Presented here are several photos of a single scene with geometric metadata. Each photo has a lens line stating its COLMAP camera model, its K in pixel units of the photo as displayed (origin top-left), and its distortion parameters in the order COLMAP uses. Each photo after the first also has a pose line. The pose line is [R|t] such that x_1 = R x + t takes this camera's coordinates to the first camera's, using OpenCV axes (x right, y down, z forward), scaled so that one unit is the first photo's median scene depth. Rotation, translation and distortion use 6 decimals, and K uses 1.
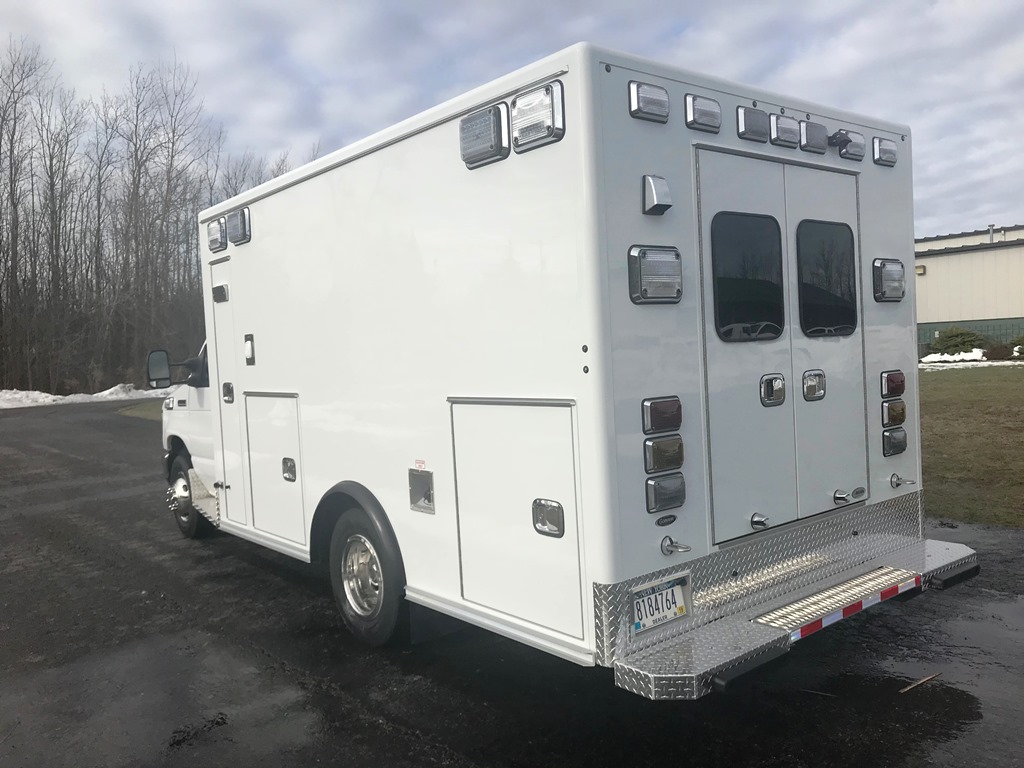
lens RADIAL K [[841.9, 0, 510.1], [0, 841.9, 383.9], [0, 0, 1]] dist [0.034235, -0.052235]
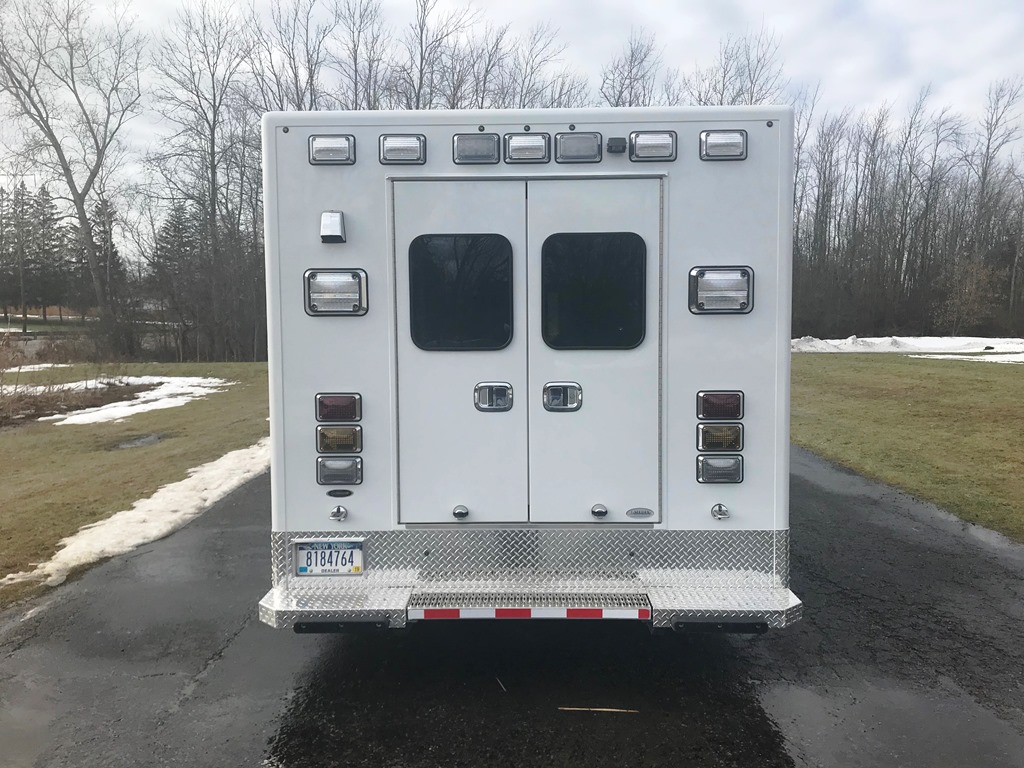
lens RADIAL K [[841.9, 0, 518.1], [0, 841.9, 383.6], [0, 0, 1]] dist [0.034235, -0.052235]
pose [[0.767599, 0.090655, -0.634487, 1.091417], [-0.060599, 0.995777, 0.068962, -0.091750], [0.638059, -0.014486, 0.769851, 0.214505]]
